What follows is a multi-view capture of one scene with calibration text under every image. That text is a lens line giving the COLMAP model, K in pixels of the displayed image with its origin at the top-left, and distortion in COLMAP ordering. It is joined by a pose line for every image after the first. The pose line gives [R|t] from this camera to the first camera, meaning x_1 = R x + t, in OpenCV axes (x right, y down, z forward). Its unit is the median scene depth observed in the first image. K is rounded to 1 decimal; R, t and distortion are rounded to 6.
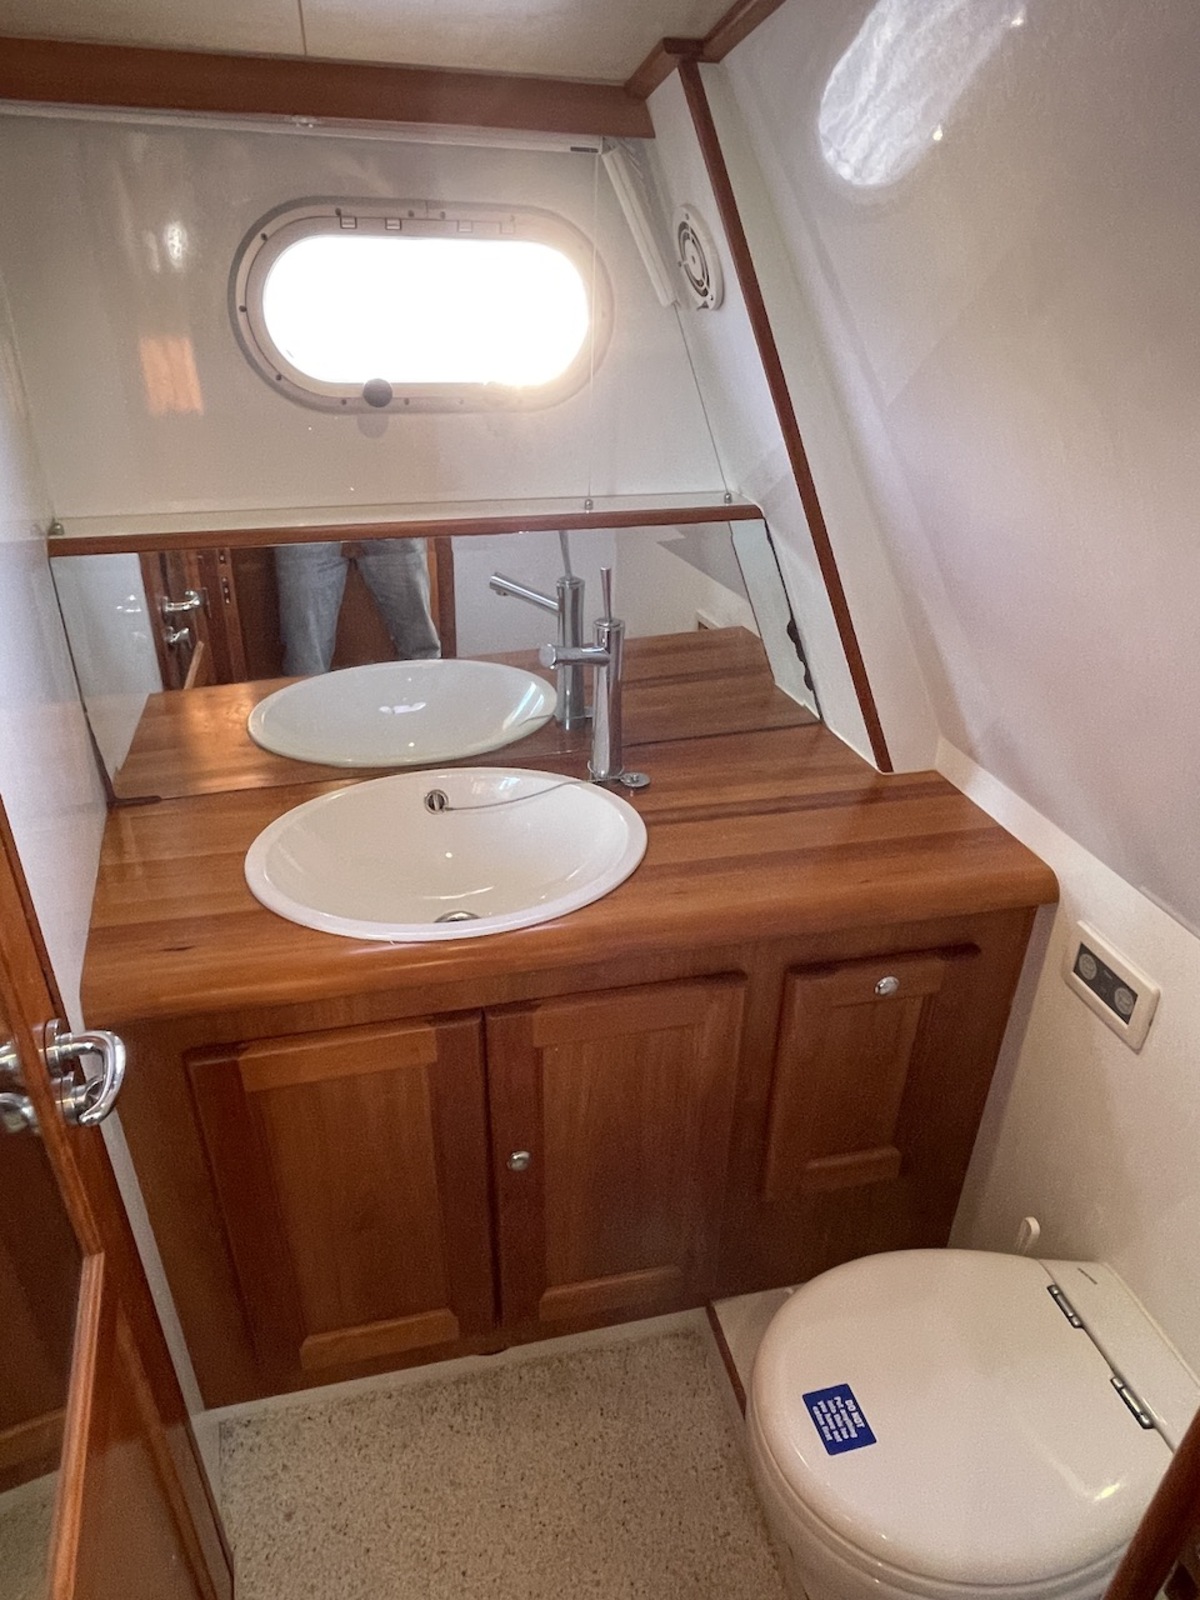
lens RADIAL K [[1009.5, 0, 600.5], [0, 1009.5, 796.9], [0, 0, 1]] dist [-0.006576, 0.002983]
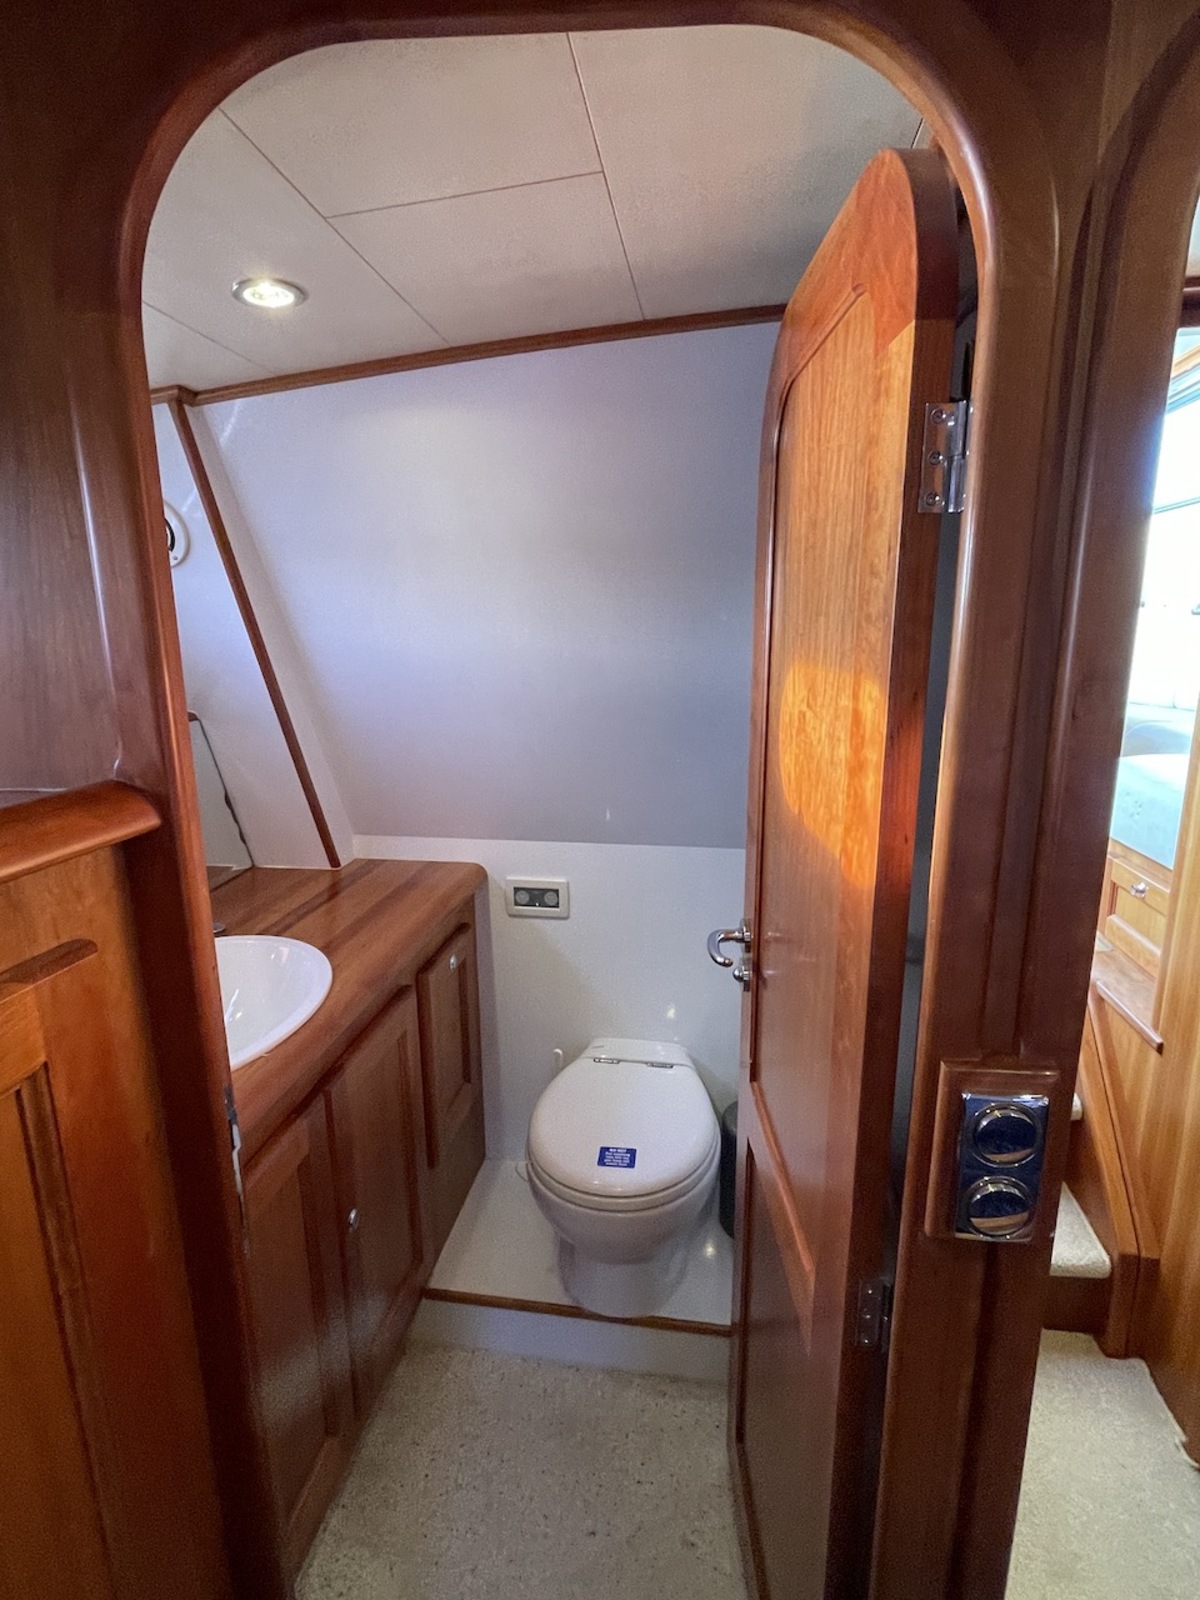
lens RADIAL K [[787.2, 0, 600.6], [0, 787.2, 798.8], [0, 0, 1]] dist [-0.001702, -0.000072]
pose [[0.377650, -0.217272, 0.900096, -0.711381], [0.451280, 0.892004, 0.025977, 0.035451], [-0.808534, 0.396385, 0.434916, 0.190521]]
